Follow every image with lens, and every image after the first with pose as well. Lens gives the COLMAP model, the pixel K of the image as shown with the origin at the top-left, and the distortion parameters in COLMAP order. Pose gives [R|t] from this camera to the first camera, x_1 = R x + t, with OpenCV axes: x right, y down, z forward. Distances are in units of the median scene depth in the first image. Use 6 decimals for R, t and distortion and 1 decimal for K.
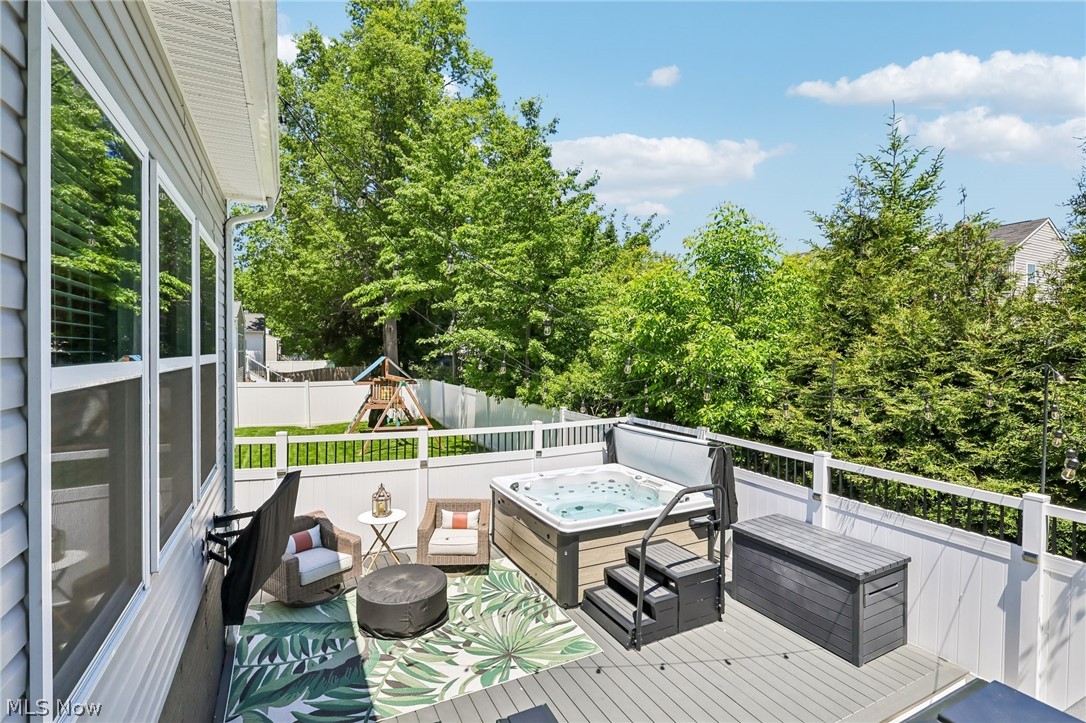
lens RADIAL K [[505.7, 0, 543.0], [0, 505.7, 361.5], [0, 0, 1]] dist [0.017856, 0.000712]
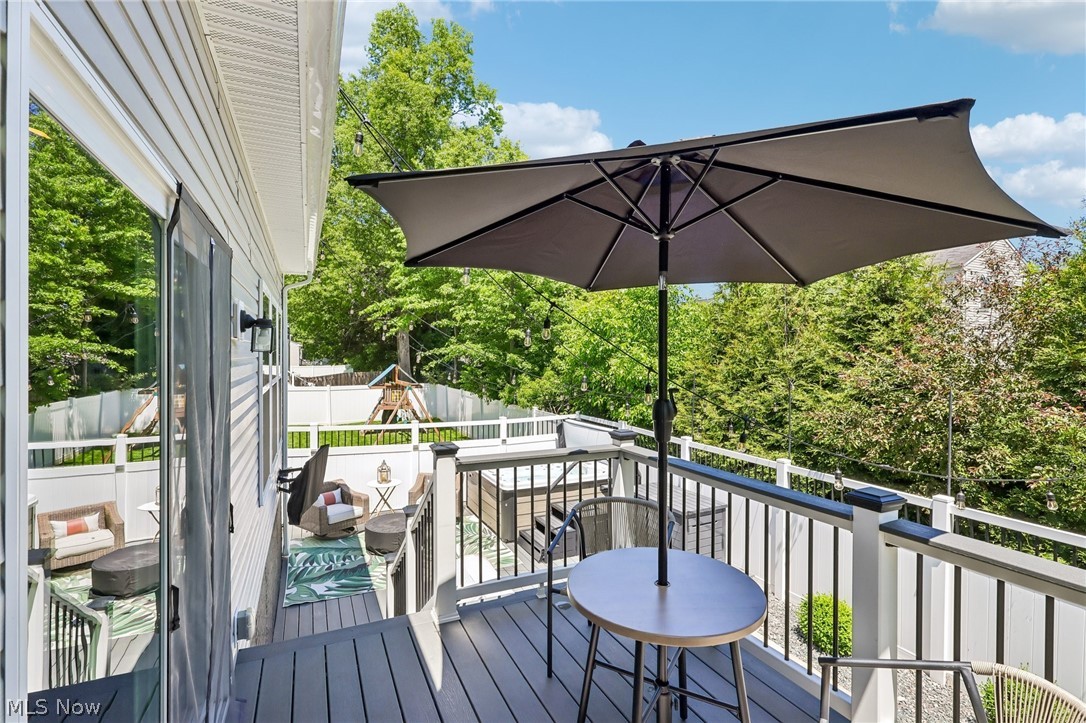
lens RADIAL K [[505.7, 0, 543.0], [0, 505.7, 361.5], [0, 0, 1]] dist [0.017856, 0.000712]
pose [[0.999508, -0.000748, -0.031344, 0.097776], [0.000545, 0.999979, -0.006479, -0.013440], [0.031348, 0.006459, 0.999488, -0.230183]]
